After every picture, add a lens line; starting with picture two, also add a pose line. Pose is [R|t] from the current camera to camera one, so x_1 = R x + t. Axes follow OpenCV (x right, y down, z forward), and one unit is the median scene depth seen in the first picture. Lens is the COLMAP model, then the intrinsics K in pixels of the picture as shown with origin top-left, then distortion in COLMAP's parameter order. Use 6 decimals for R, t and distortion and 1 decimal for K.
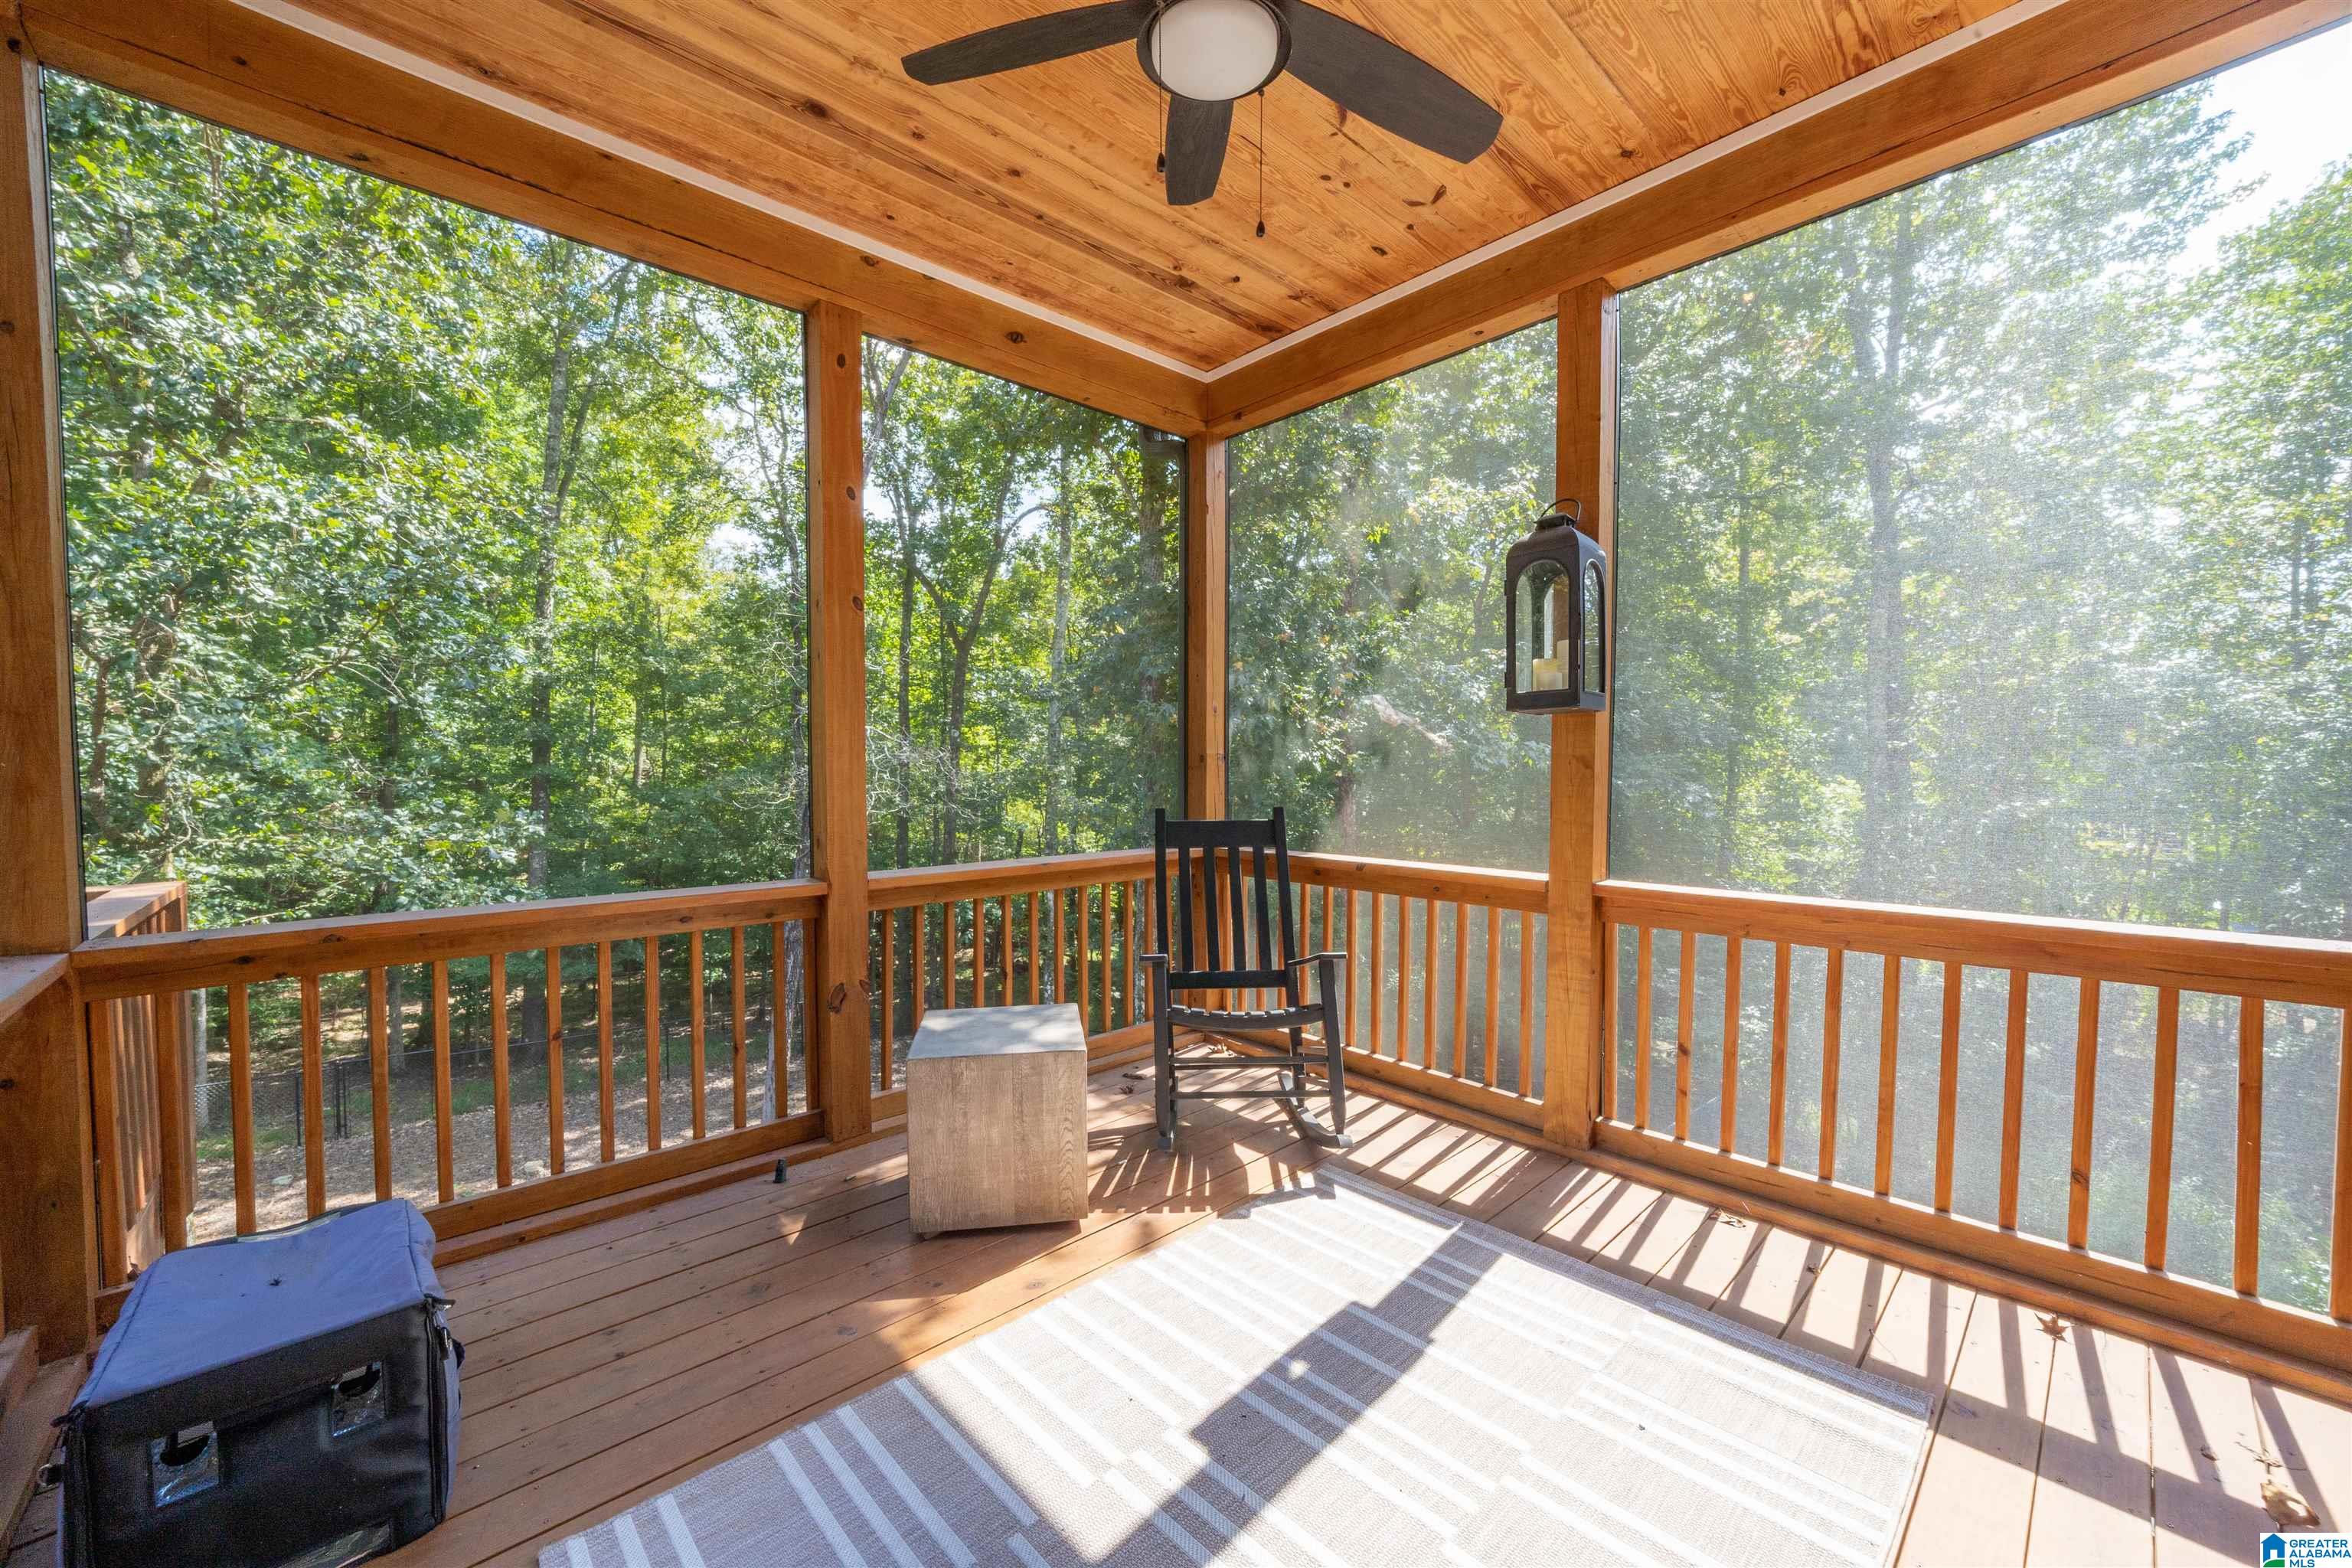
lens RADIAL K [[914.9, 0, 1176.0], [0, 914.9, 784.0], [0, 0, 1]] dist [-0.000953, 0.000119]
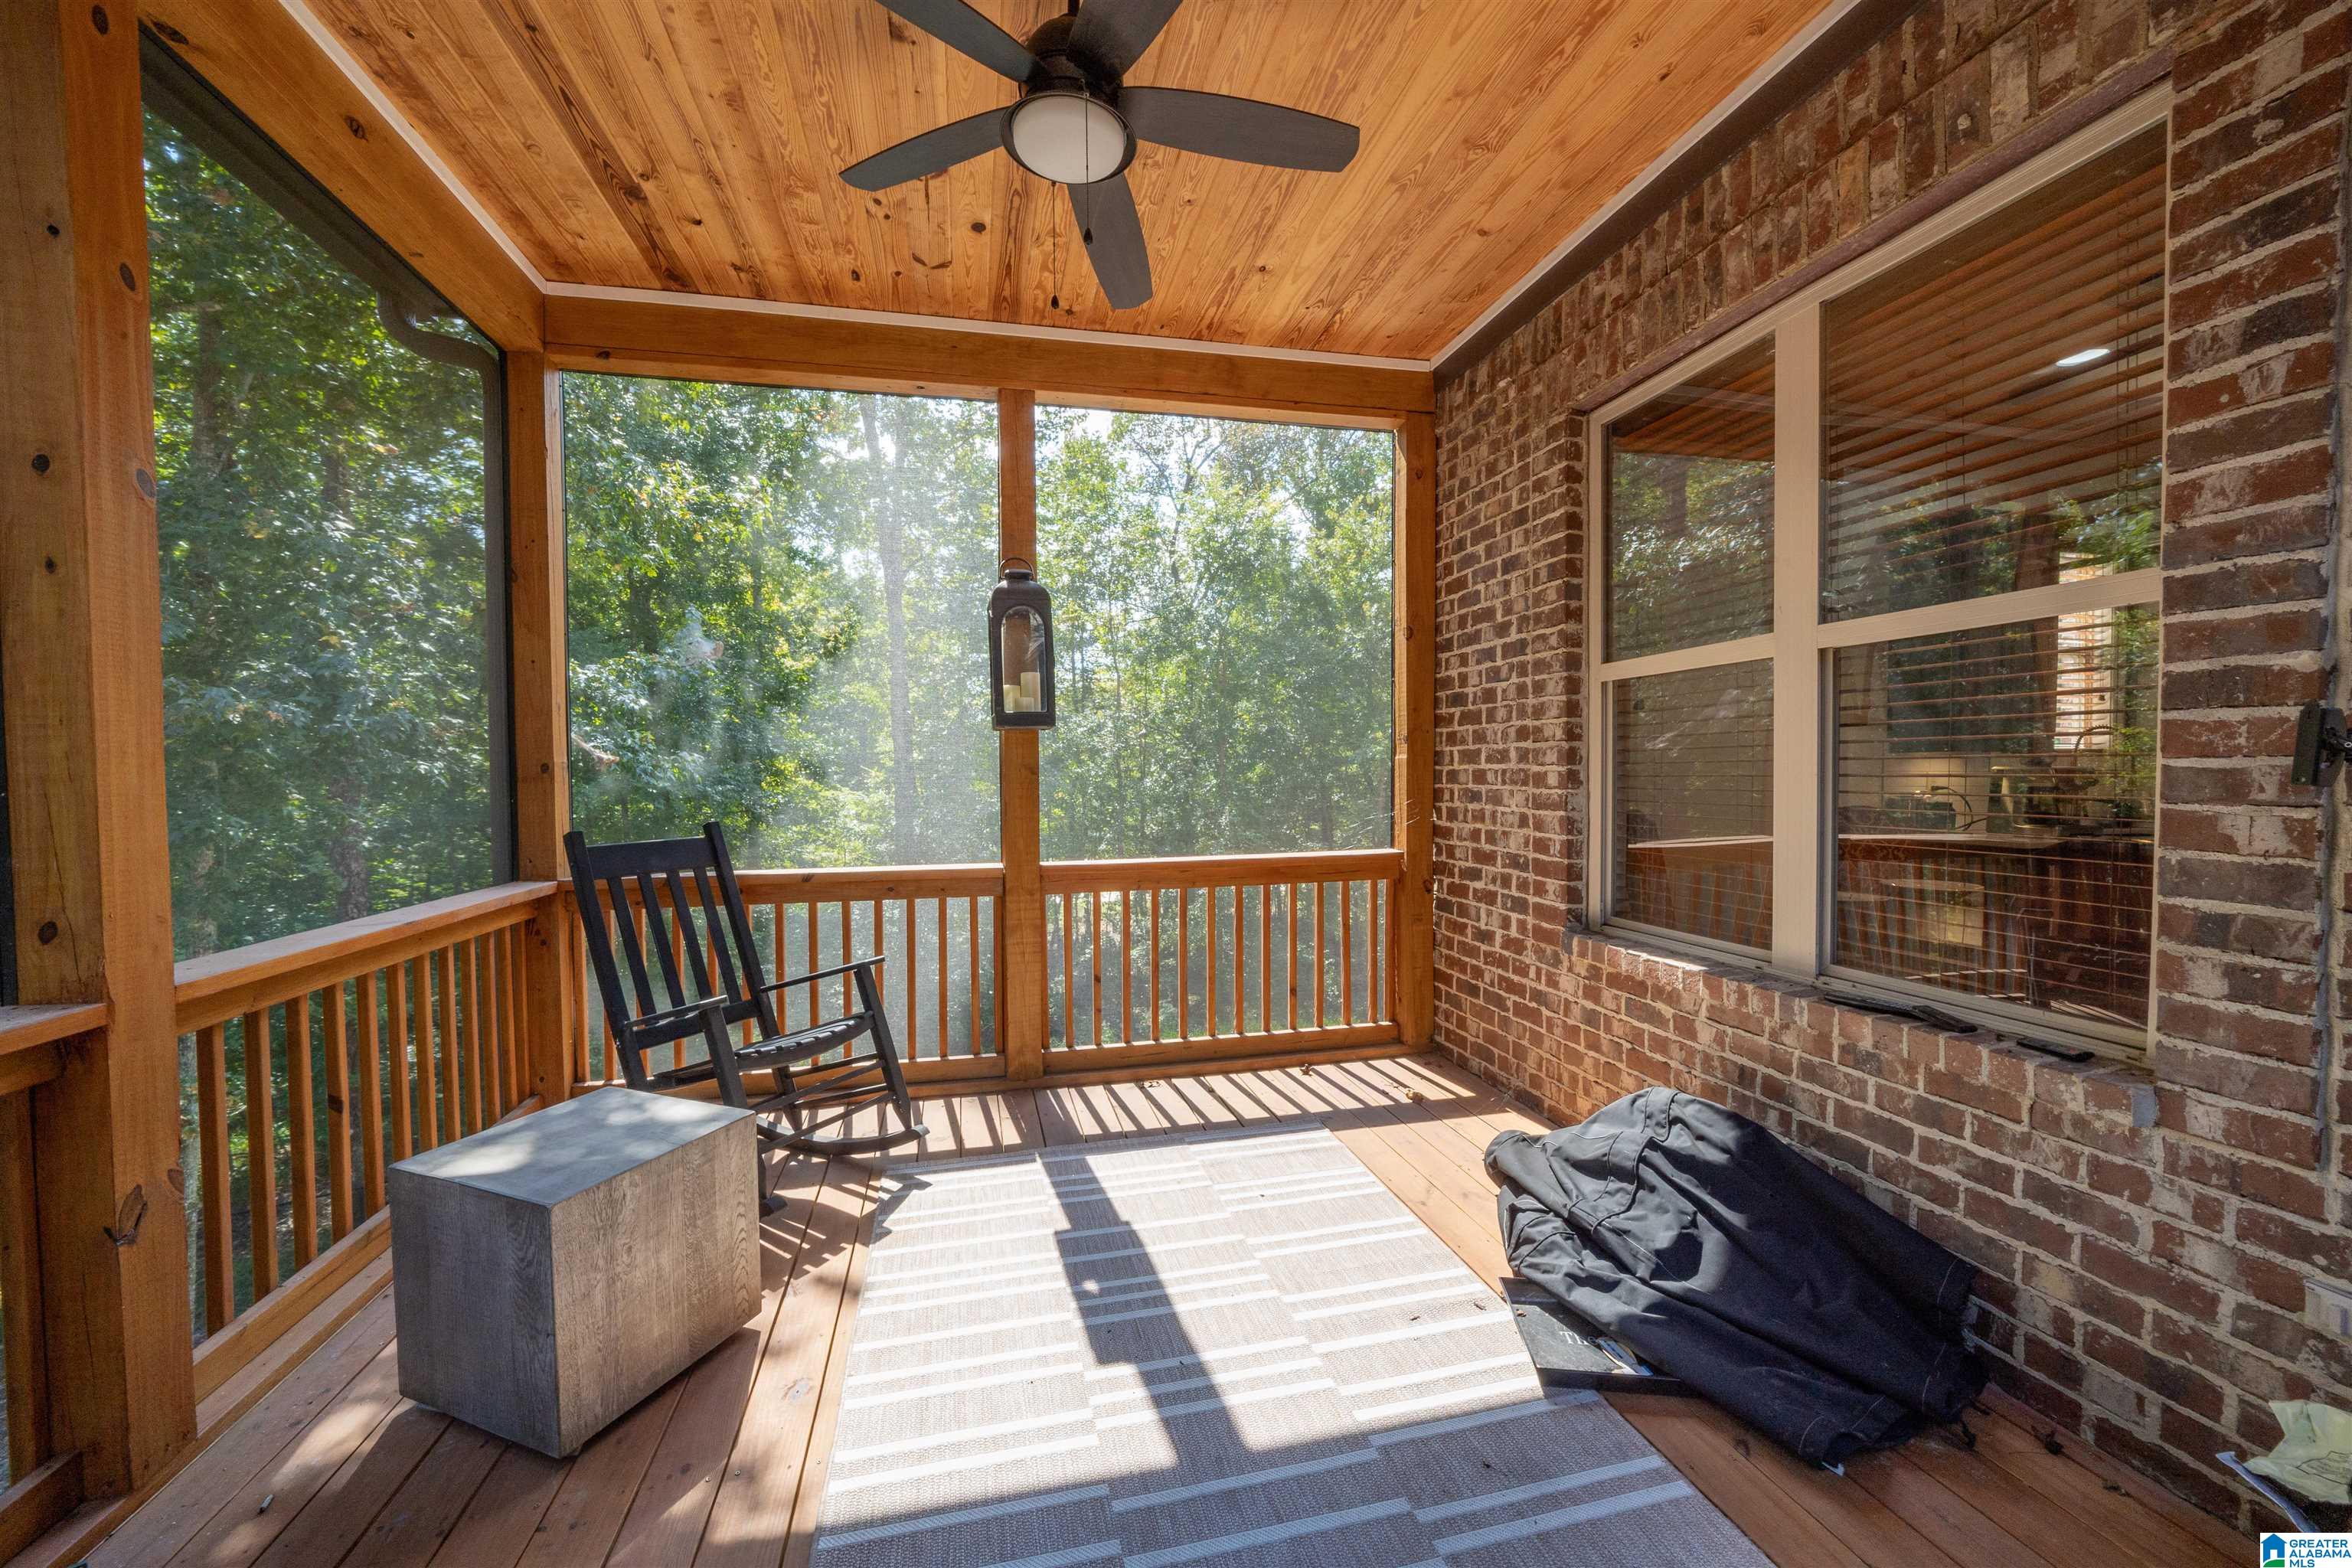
lens RADIAL K [[902.7, 0, 1176.0], [0, 902.7, 784.0], [0, 0, 1]] dist [-0.001520, -0.000226]
pose [[0.498412, -0.016910, 0.866775, -0.589874], [0.028866, 0.999579, 0.002902, -0.002235], [-0.866460, 0.023574, 0.498690, 0.232477]]
